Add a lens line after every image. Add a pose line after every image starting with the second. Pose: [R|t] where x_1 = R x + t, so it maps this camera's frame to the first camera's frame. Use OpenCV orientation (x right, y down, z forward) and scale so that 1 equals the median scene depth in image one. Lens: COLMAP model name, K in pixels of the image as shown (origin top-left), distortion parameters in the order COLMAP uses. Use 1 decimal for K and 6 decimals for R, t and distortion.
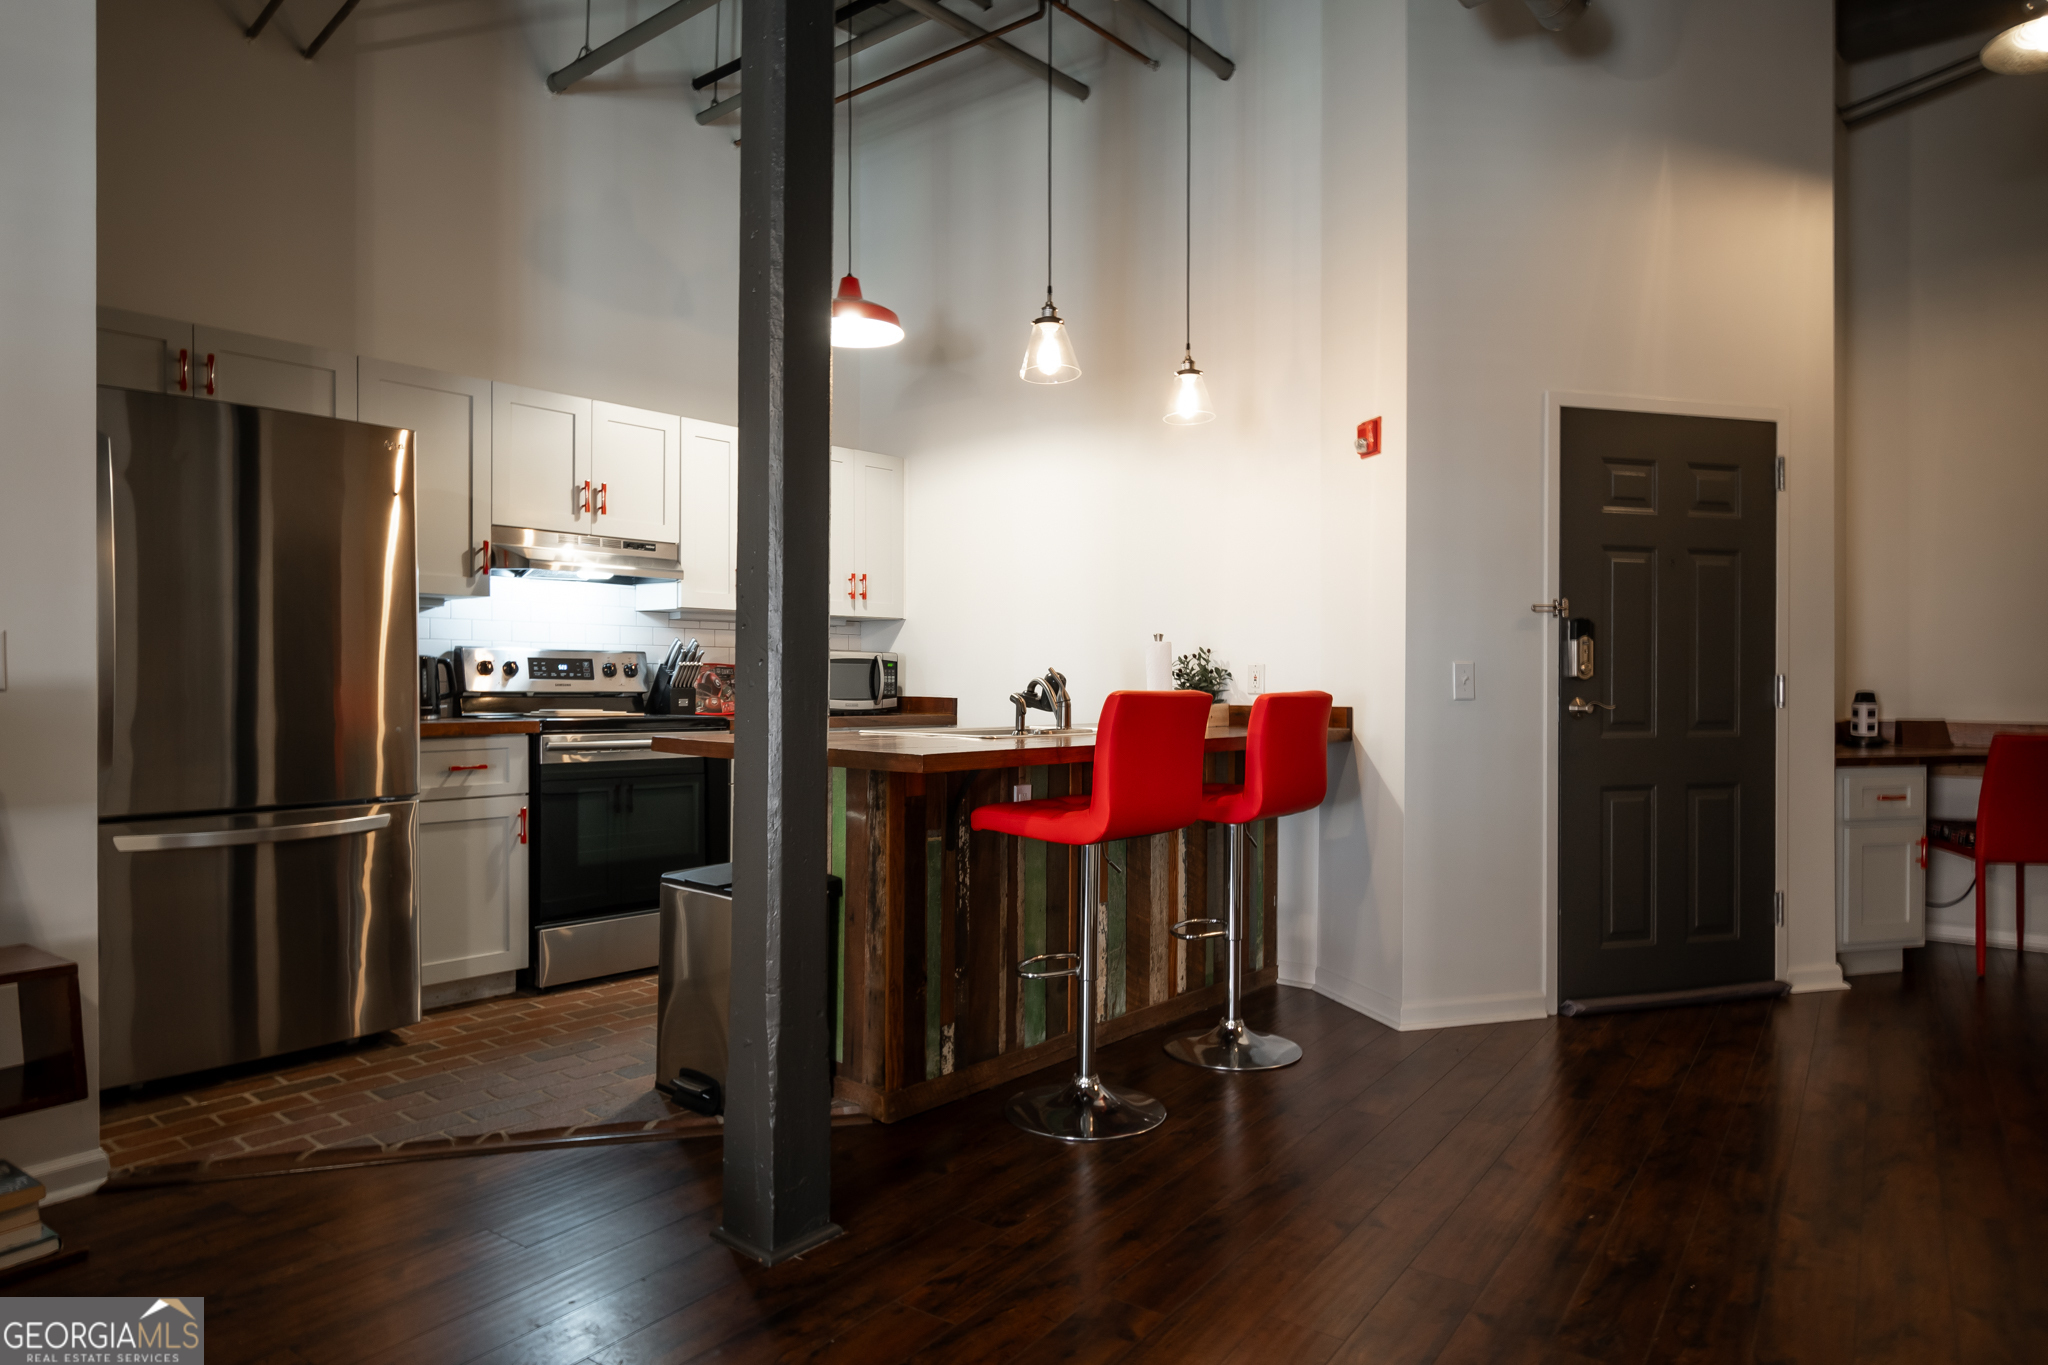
lens RADIAL K [[1221.4, 0, 1025.1], [0, 1221.4, 686.3], [0, 0, 1]] dist [-0.000231, -0.002735]
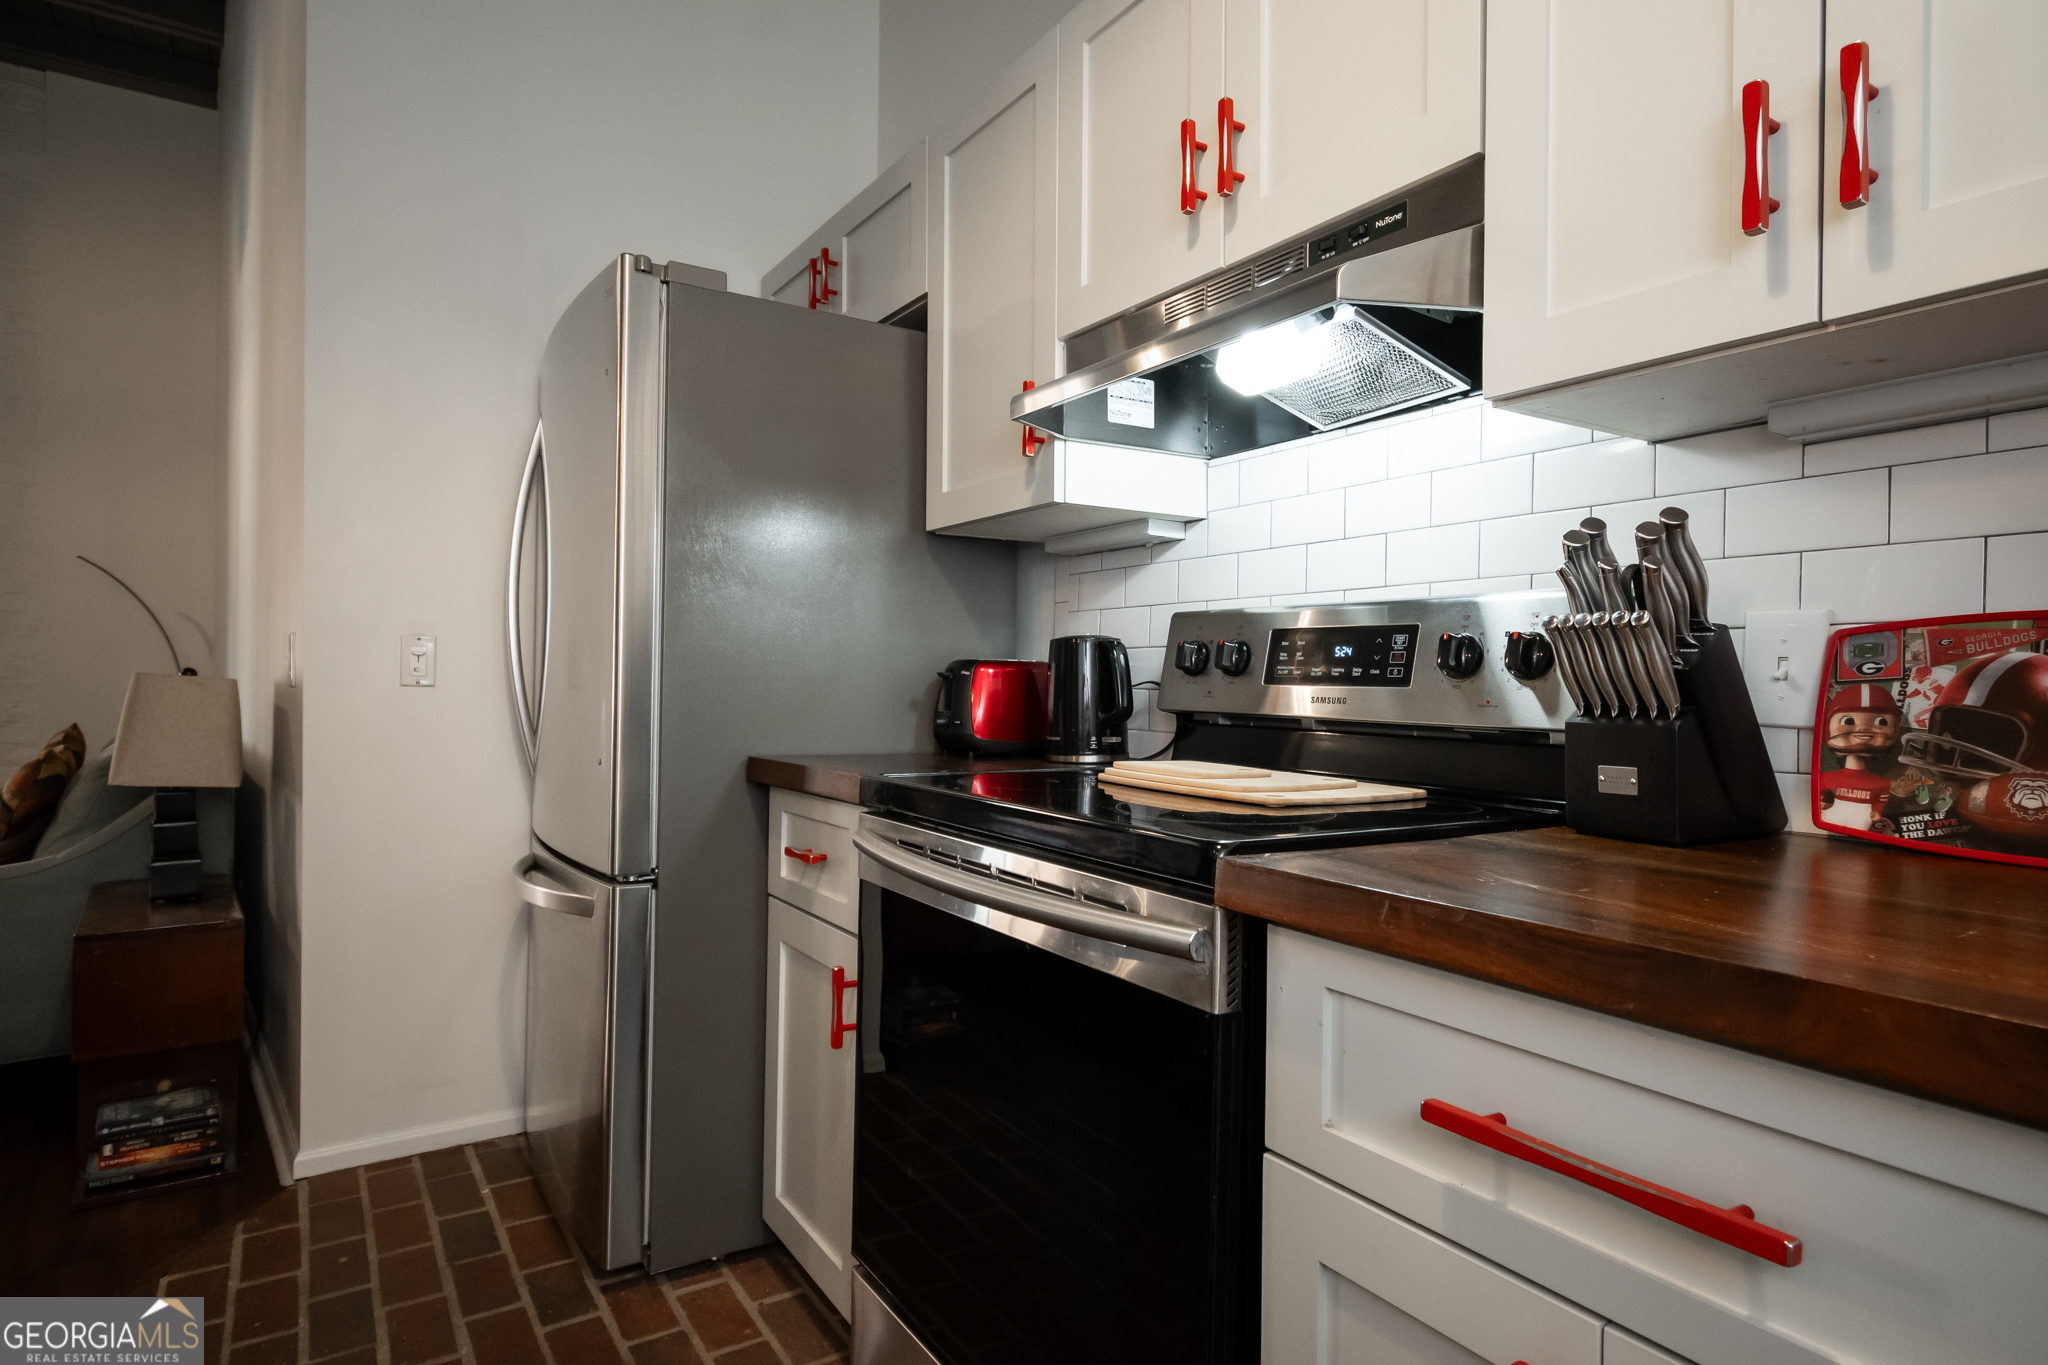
lens RADIAL K [[1125.3, 0, 1021.4], [0, 1125.3, 689.8], [0, 0, 1]] dist [-0.004295, -0.002188]
pose [[-0.285329, 0.000023, -0.958430, -0.033299], [-0.014997, 0.999877, 0.004489, -0.004461], [0.958312, 0.015654, -0.285293, 1.042189]]
